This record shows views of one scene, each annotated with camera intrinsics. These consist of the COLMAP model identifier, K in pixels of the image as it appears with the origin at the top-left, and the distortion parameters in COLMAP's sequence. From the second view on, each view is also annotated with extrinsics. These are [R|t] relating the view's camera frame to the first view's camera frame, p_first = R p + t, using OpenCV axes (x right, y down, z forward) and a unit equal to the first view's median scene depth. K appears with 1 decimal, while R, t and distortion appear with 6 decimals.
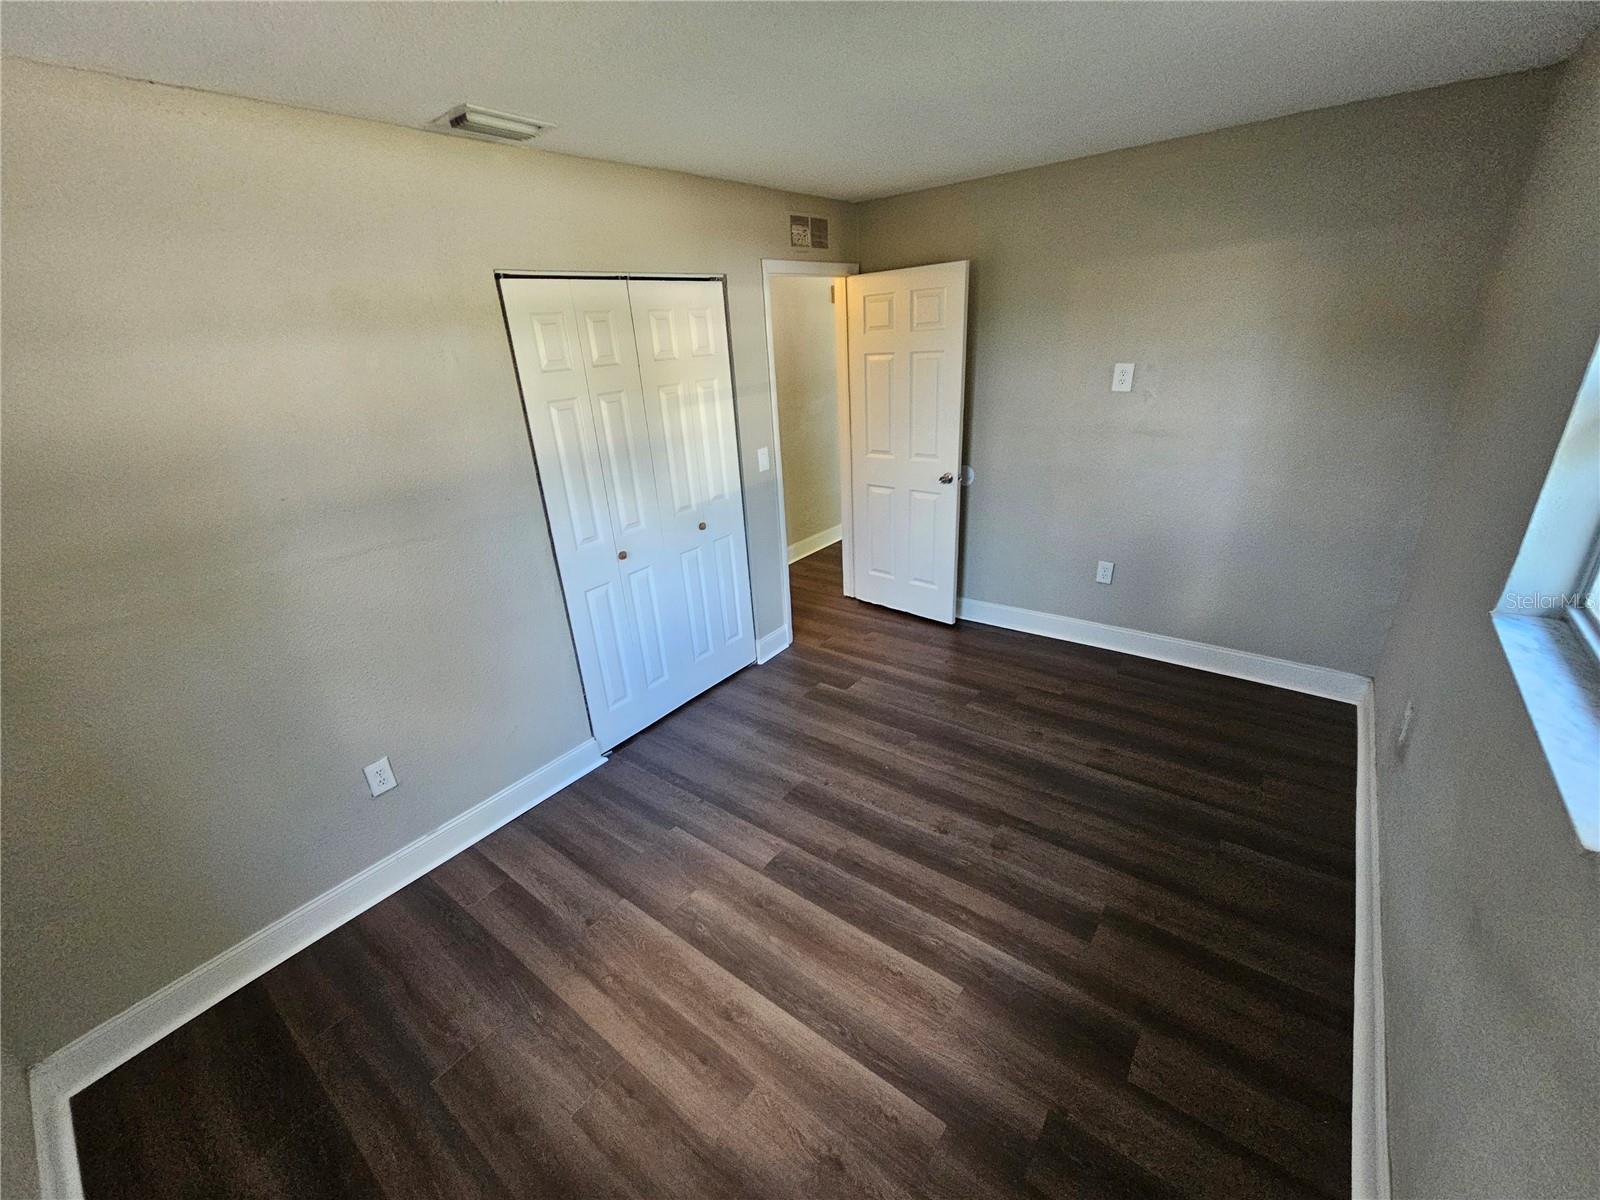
lens RADIAL K [[654.4, 0, 800.0], [0, 654.4, 607.8], [0, 0, 1]] dist [-0.002579, 0.000706]
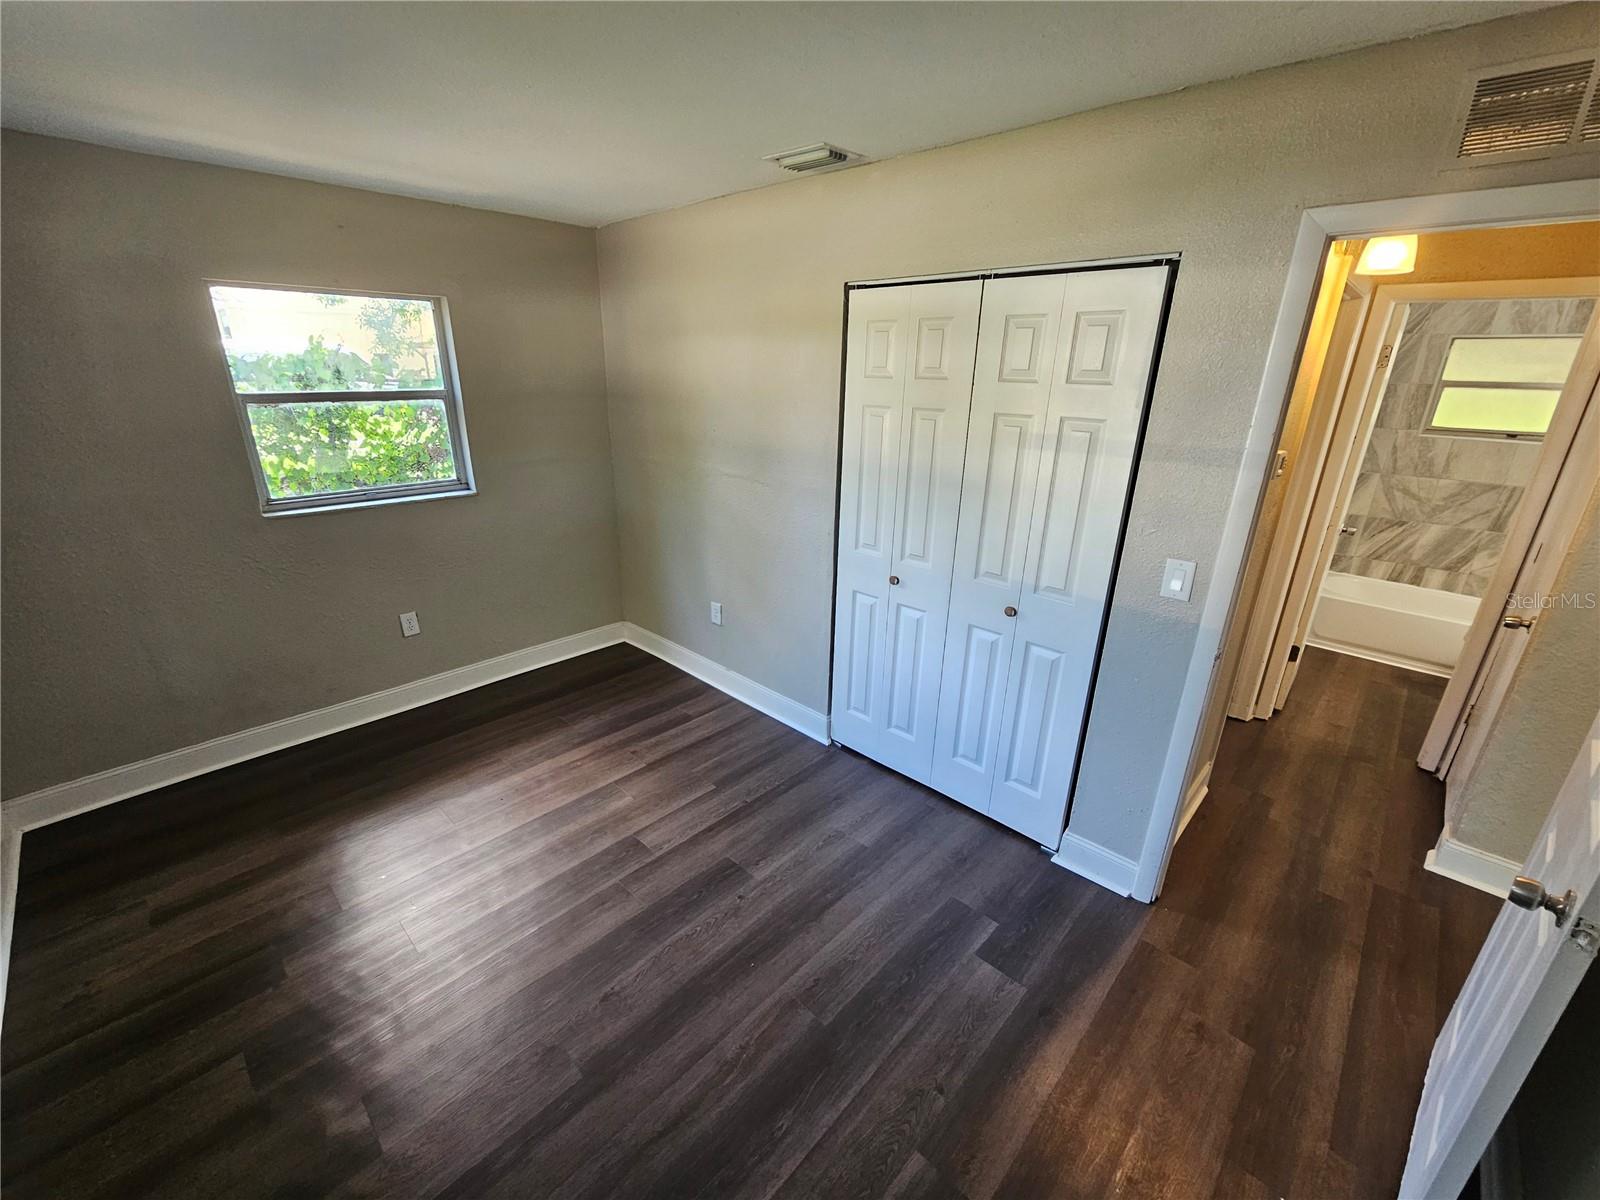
lens RADIAL K [[654.4, 0, 767.2], [0, 654.4, 598.4], [0, 0, 1]] dist [-0.002579, 0.000706]
pose [[-0.131064, 0.398620, -0.907703, 0.673483], [-0.381700, 0.824725, 0.417294, -0.421831], [0.914947, 0.401162, 0.044062, 0.900363]]
